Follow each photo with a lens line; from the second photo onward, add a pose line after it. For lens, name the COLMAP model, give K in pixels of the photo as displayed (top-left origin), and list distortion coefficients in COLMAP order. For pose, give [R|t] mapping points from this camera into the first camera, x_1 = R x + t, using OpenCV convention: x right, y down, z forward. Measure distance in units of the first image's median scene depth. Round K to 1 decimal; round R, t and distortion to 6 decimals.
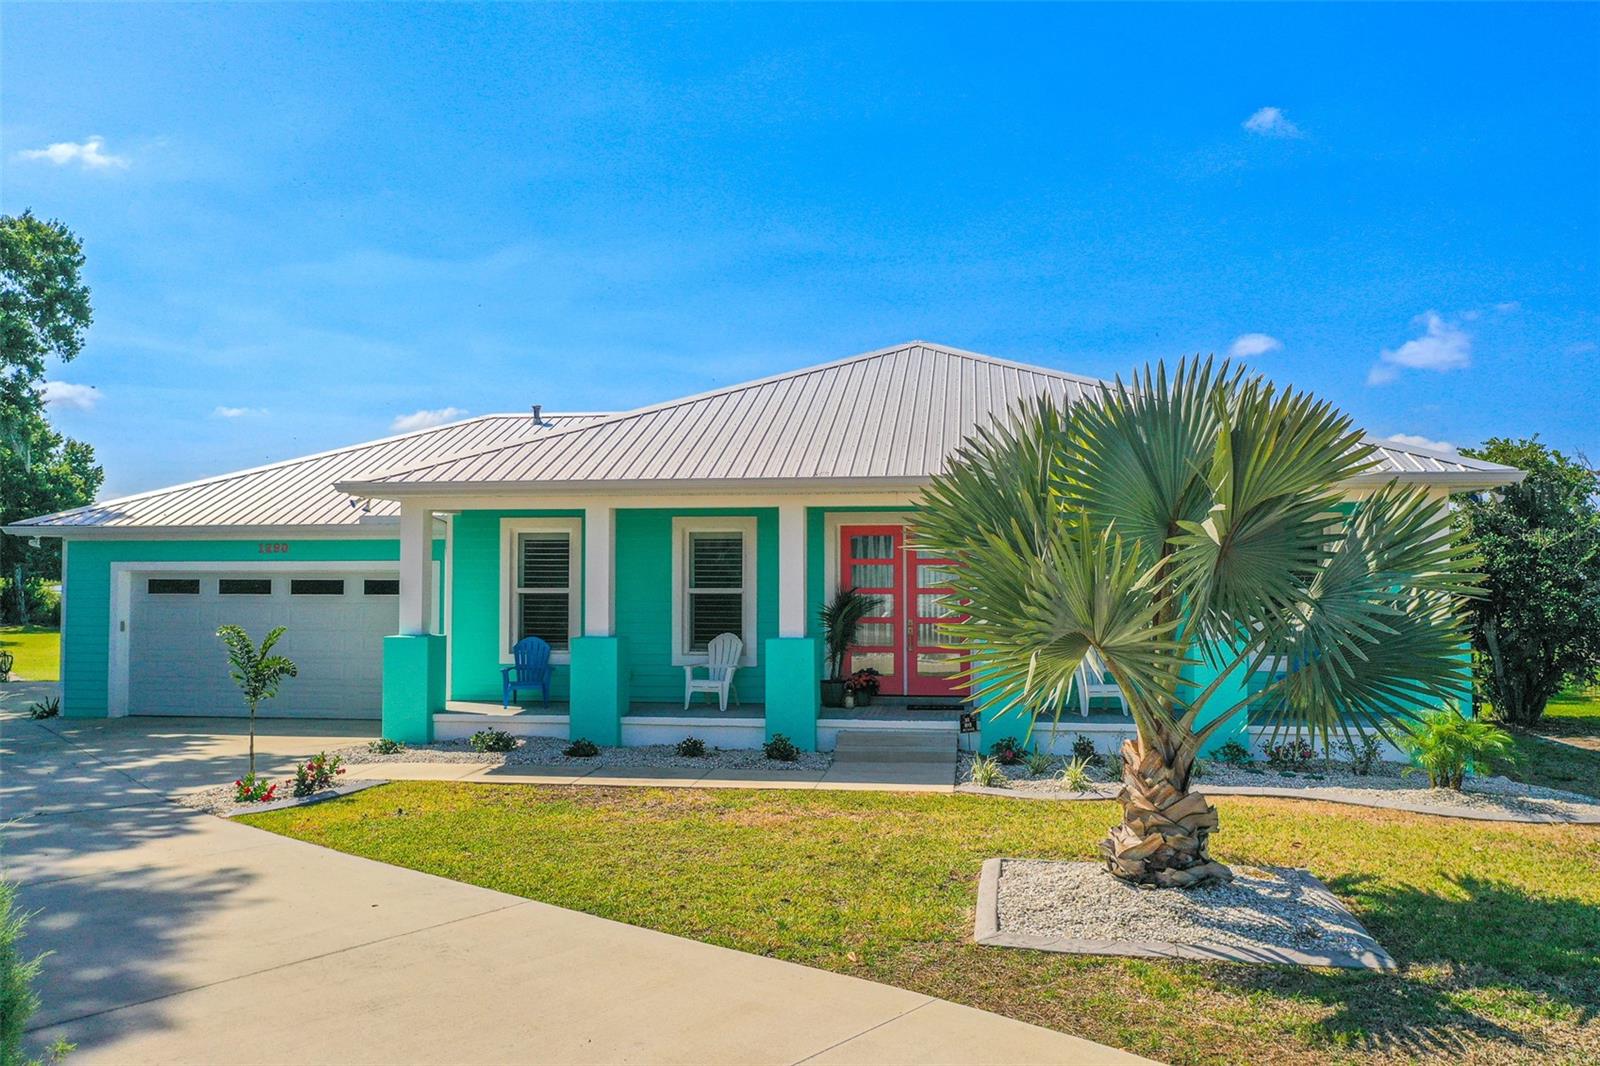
lens RADIAL K [[1262.6, 0, 803.1], [0, 1262.6, 529.7], [0, 0, 1]] dist [0.008667, -0.006805]
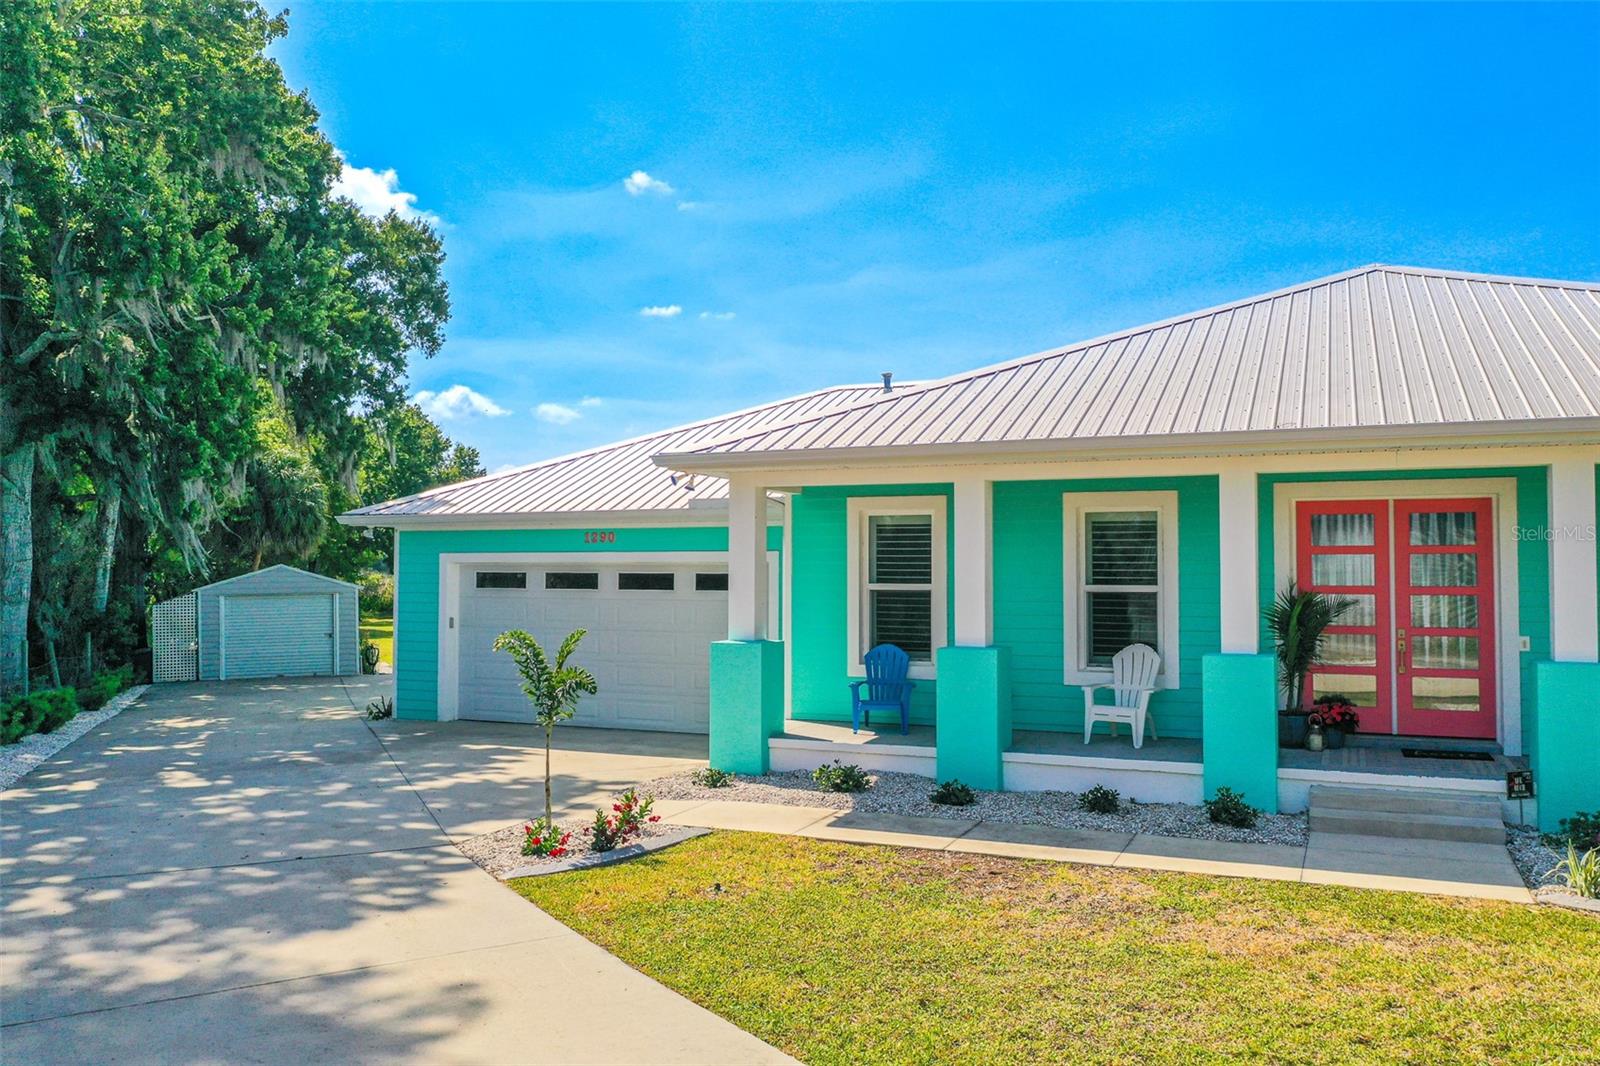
lens RADIAL K [[1254.7, 0, 800.0], [0, 1254.7, 533.0], [0, 0, 1]] dist [0.001610, 0.005870]
pose [[0.962925, -0.006254, -0.269698, -0.053756], [0.007571, 0.999964, 0.003844, 0.010827], [0.269664, -0.005743, 0.962937, 0.223649]]
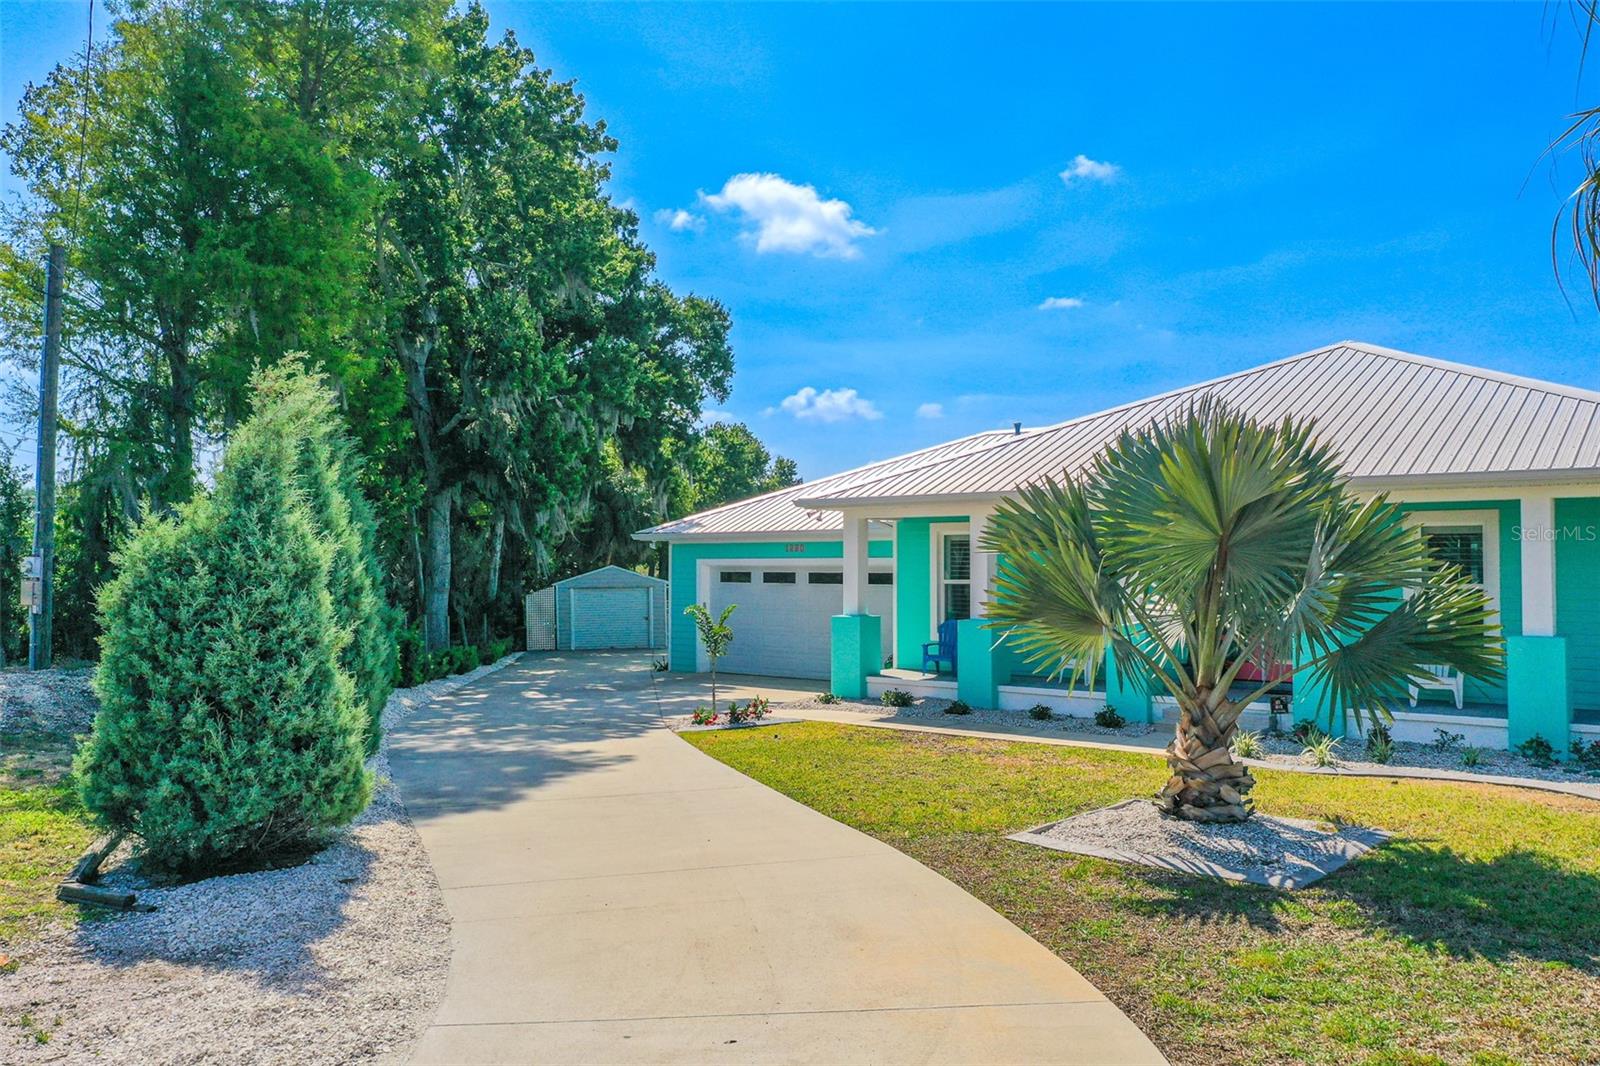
lens RADIAL K [[1262.6, 0, 803.1], [0, 1262.6, 529.7], [0, 0, 1]] dist [0.008667, -0.006805]
pose [[0.855723, -0.015268, -0.517209, 0.315087], [0.018153, 0.999835, 0.000520, -0.006036], [0.517116, -0.009834, 0.855859, -0.135201]]
